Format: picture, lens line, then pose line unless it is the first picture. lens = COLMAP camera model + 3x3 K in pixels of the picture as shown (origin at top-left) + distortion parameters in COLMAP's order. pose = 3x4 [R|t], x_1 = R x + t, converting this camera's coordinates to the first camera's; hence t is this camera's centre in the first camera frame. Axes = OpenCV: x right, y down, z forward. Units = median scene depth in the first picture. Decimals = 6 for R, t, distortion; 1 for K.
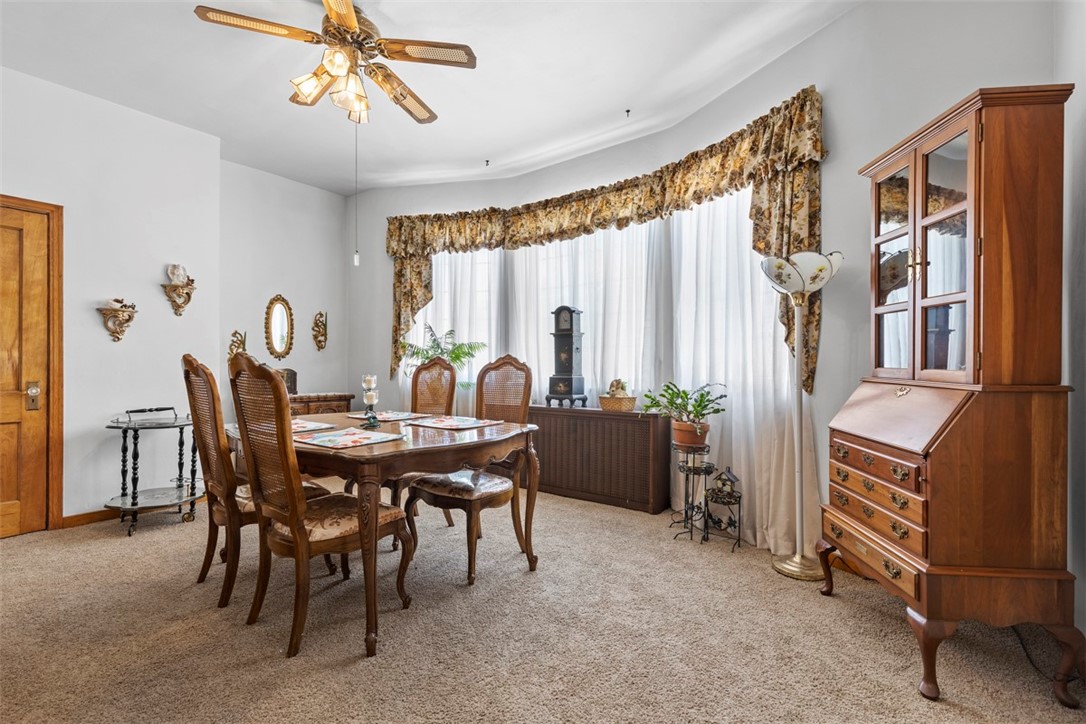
lens RADIAL K [[488.5, 0, 545.1], [0, 488.5, 366.1], [0, 0, 1]] dist [0.002324, -0.000744]
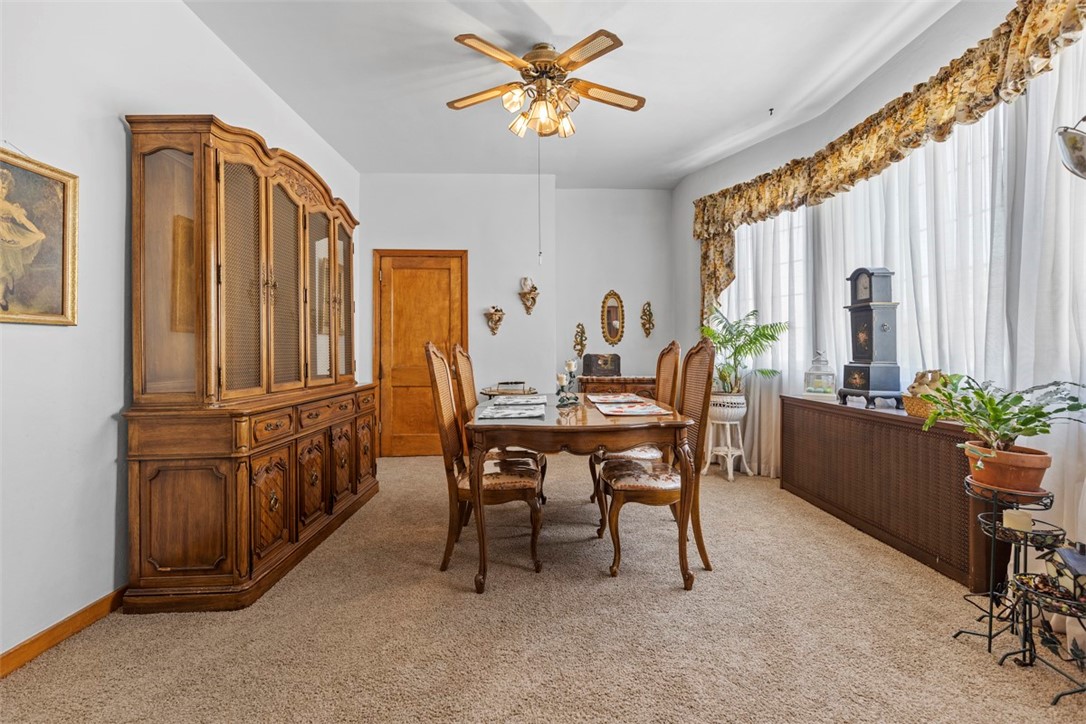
lens RADIAL K [[494.4, 0, 543.0], [0, 494.4, 344.6], [0, 0, 1]] dist [0.001026, -0.001061]
pose [[0.621637, -0.014247, -0.783176, 0.316025], [0.003928, 0.999879, -0.015072, 0.000735], [0.783296, 0.006293, 0.621618, 0.164059]]
